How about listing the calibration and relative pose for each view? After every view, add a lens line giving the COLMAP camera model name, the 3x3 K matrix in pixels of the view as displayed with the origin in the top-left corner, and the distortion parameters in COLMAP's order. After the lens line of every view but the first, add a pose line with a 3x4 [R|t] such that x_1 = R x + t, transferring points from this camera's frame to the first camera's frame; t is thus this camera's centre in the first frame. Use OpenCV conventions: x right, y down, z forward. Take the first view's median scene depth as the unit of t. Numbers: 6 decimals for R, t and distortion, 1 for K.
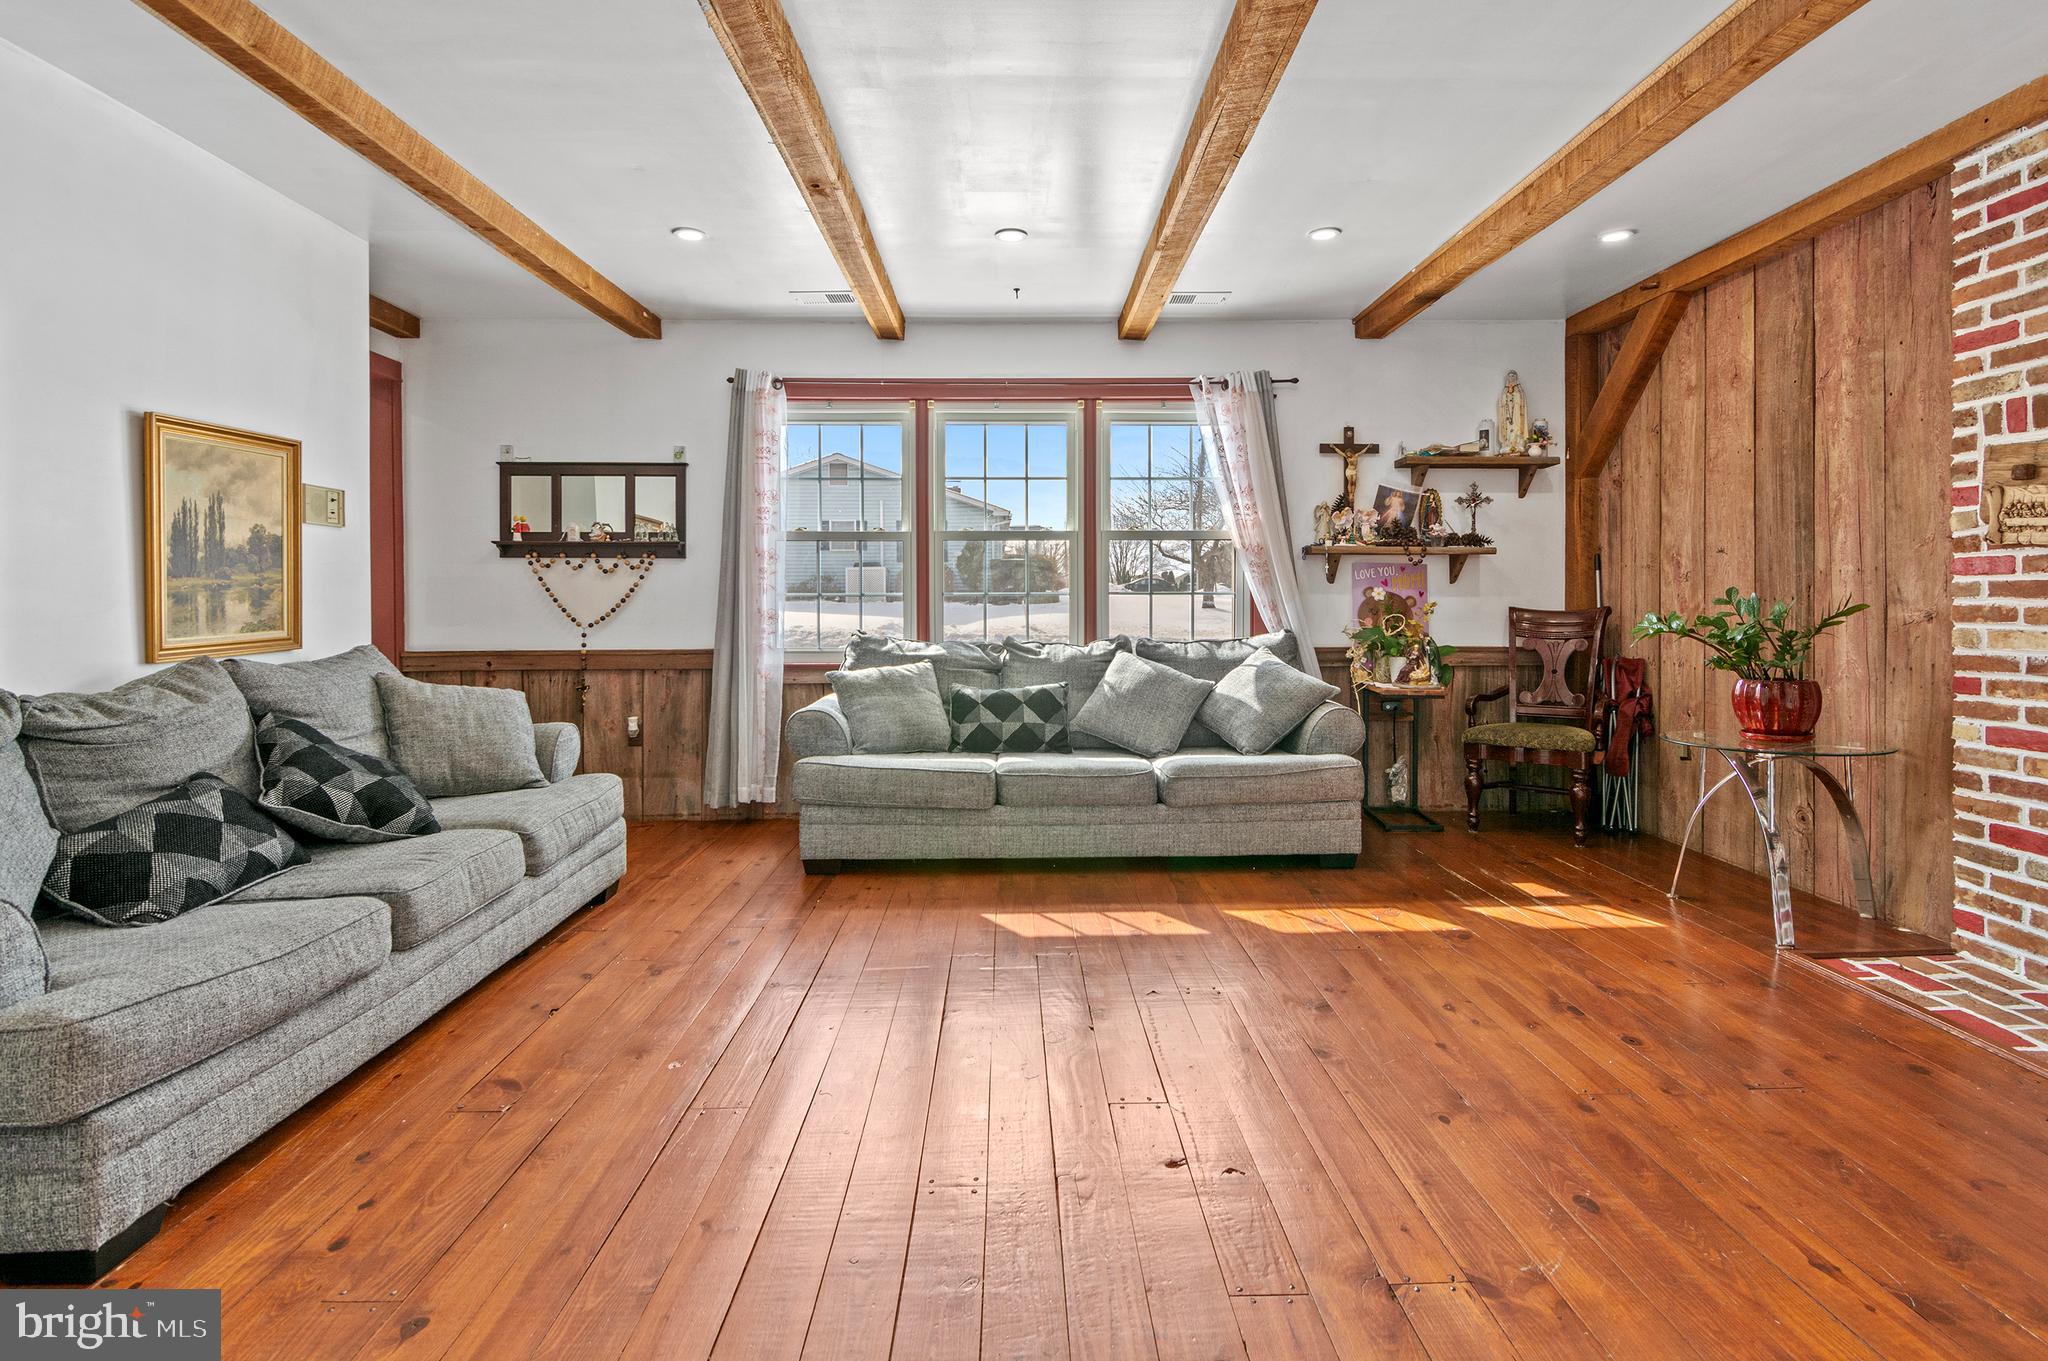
lens RADIAL K [[1008.1, 0, 1034.1], [0, 1008.1, 610.8], [0, 0, 1]] dist [-0.000633, -0.007593]
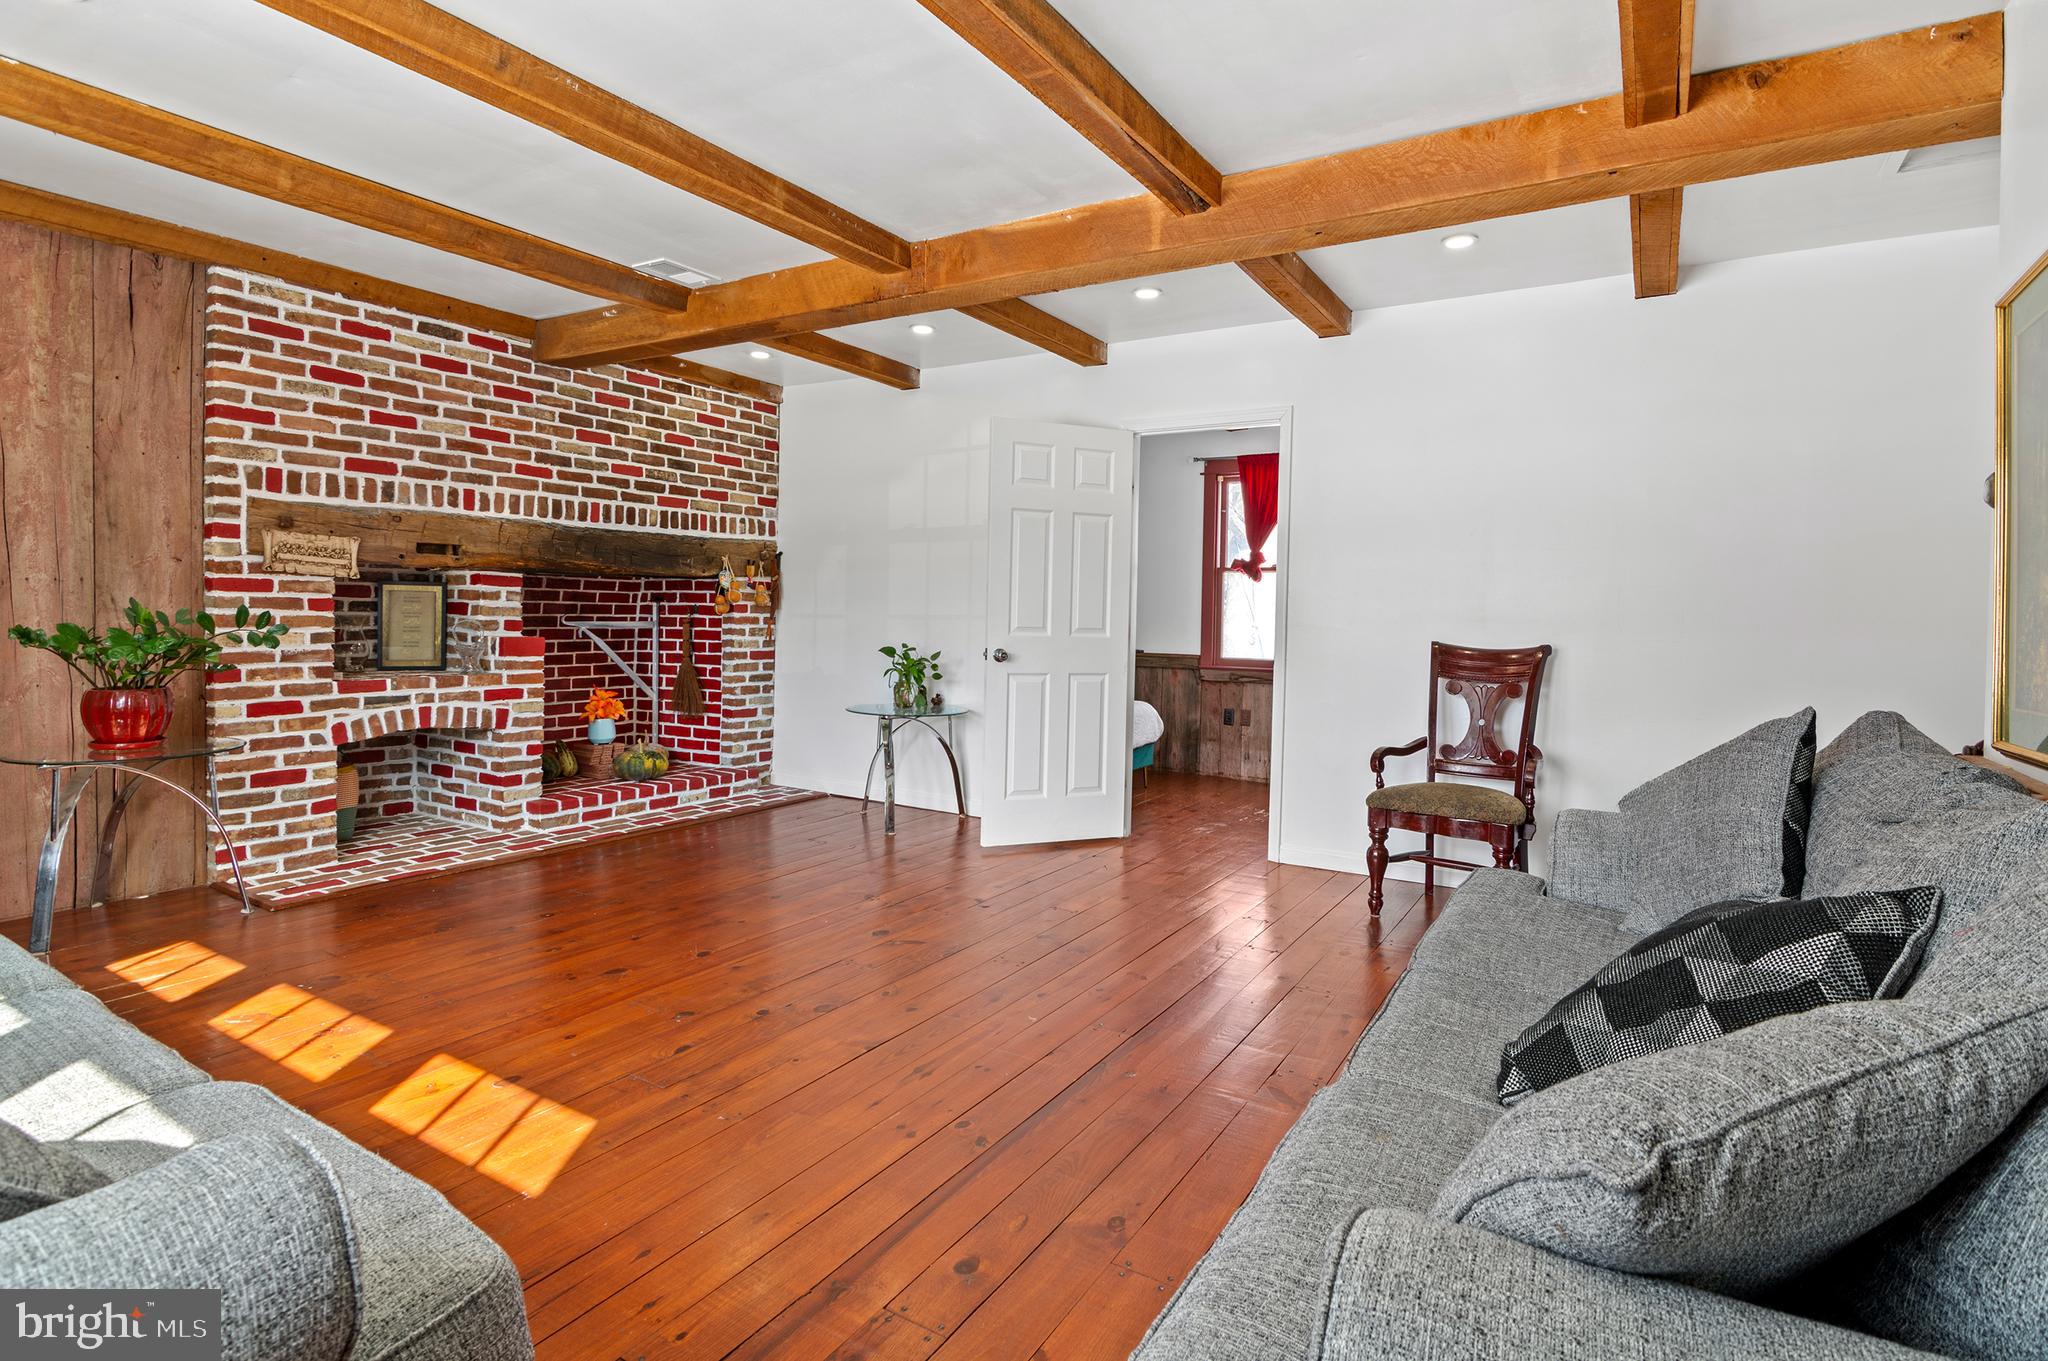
lens RADIAL K [[1024.3, 0, 1024.1], [0, 1024.3, 637.7], [0, 0, 1]] dist [-0.004547, -0.004883]
pose [[-0.836464, -0.025598, 0.547423, -0.662154], [-0.008844, 0.999409, 0.033220, -0.028348], [-0.547950, 0.022946, -0.836196, 1.543443]]
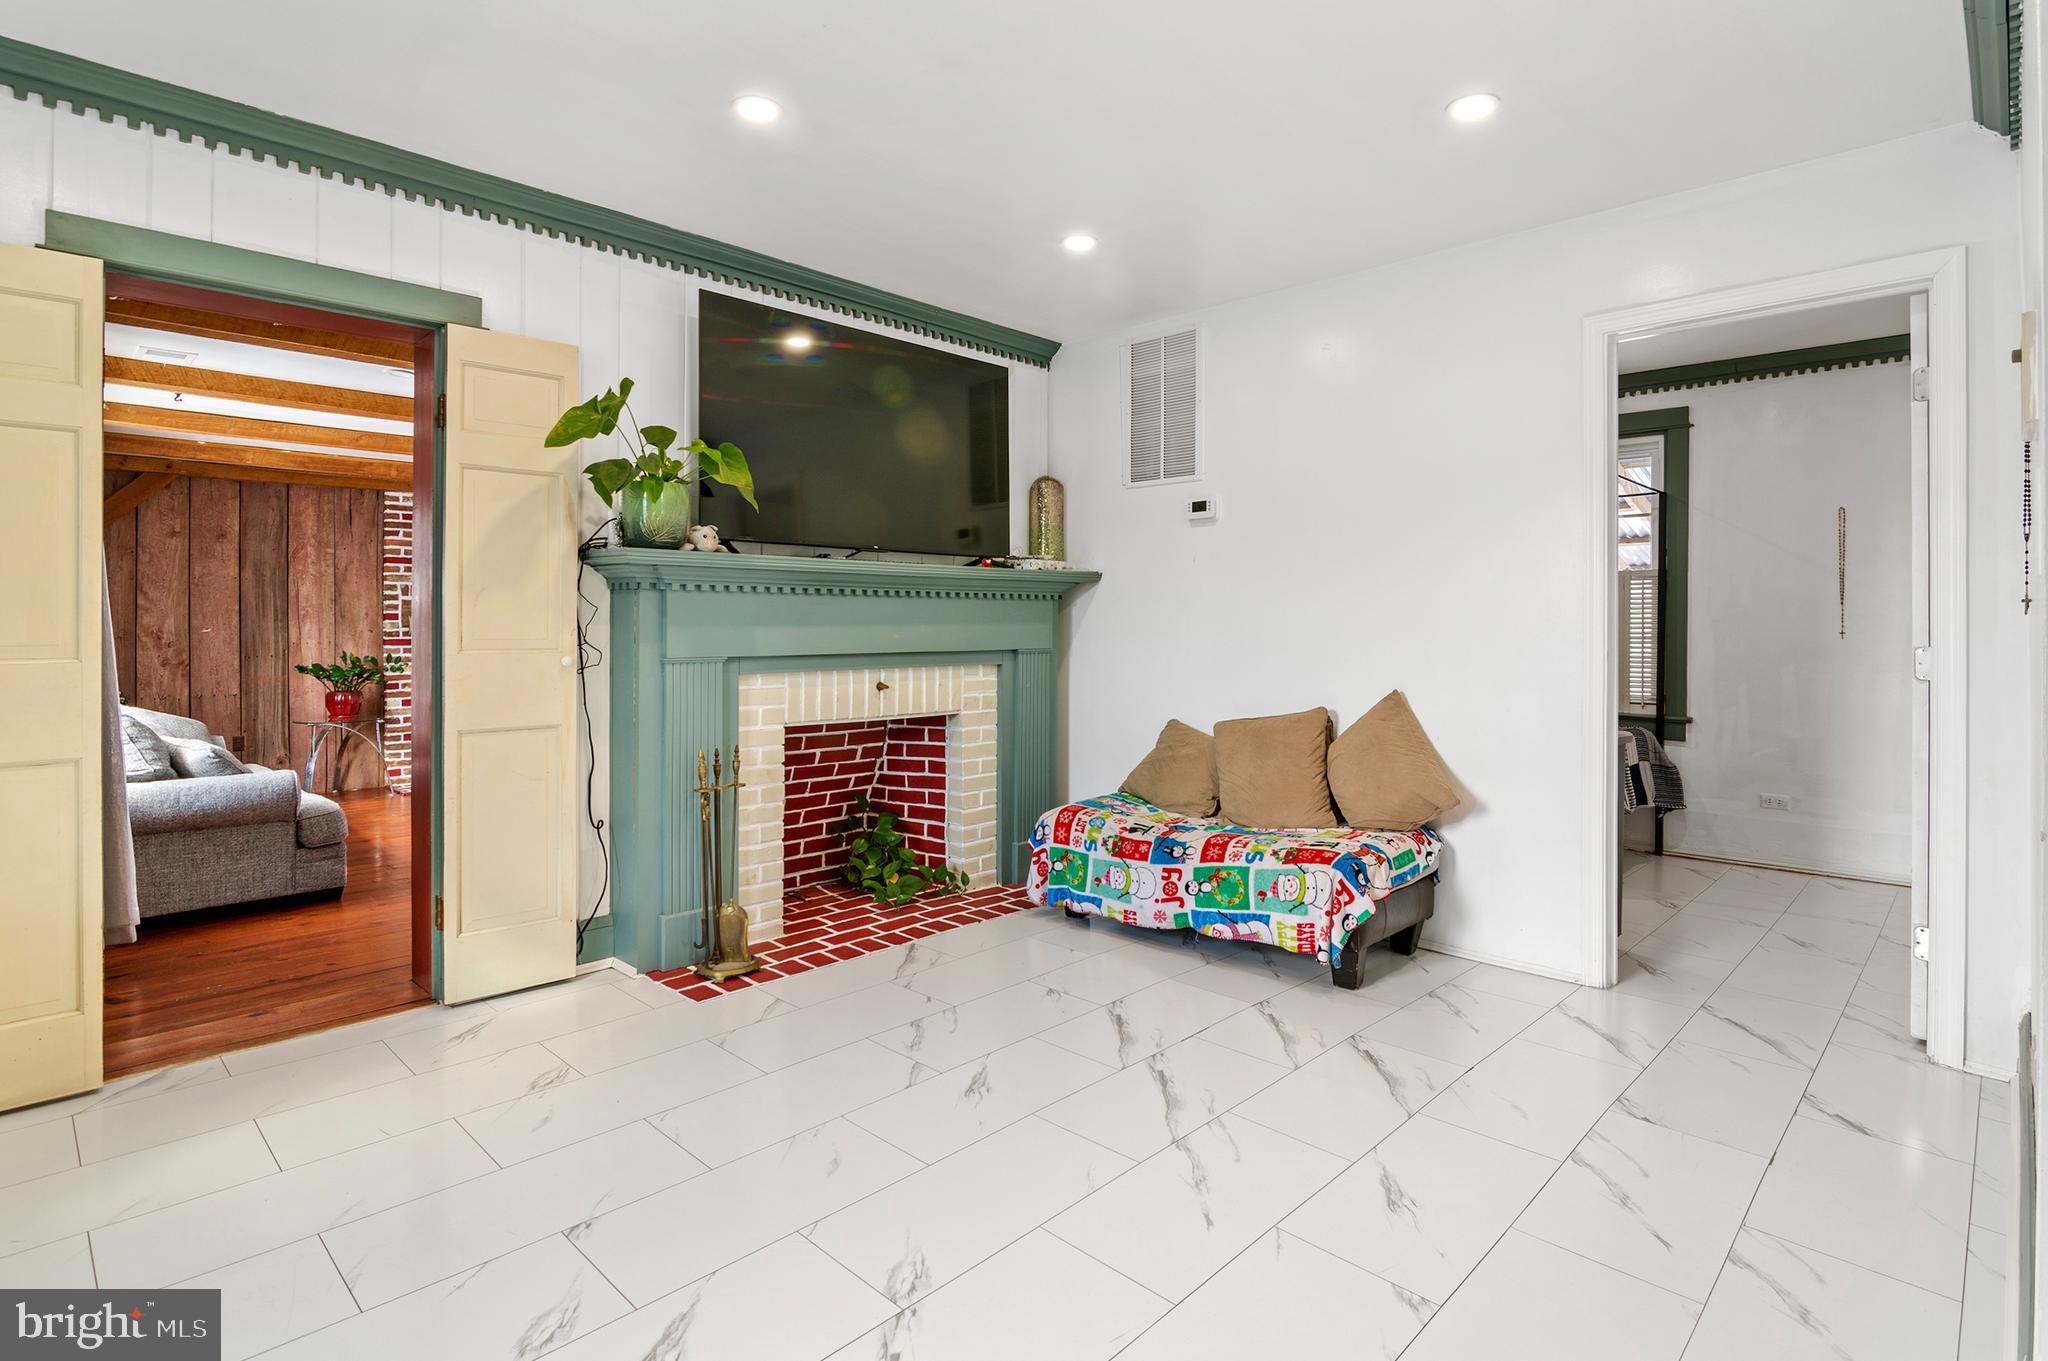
lens RADIAL K [[1019.5, 0, 1021.2], [0, 1019.5, 626.1], [0, 0, 1]] dist [-0.003789, -0.000802]
pose [[-0.693749, 0.002393, 0.720213, -2.240031], [0.011862, 0.999897, 0.008104, -0.090638], [-0.720120, 0.014165, -0.693705, 1.688591]]
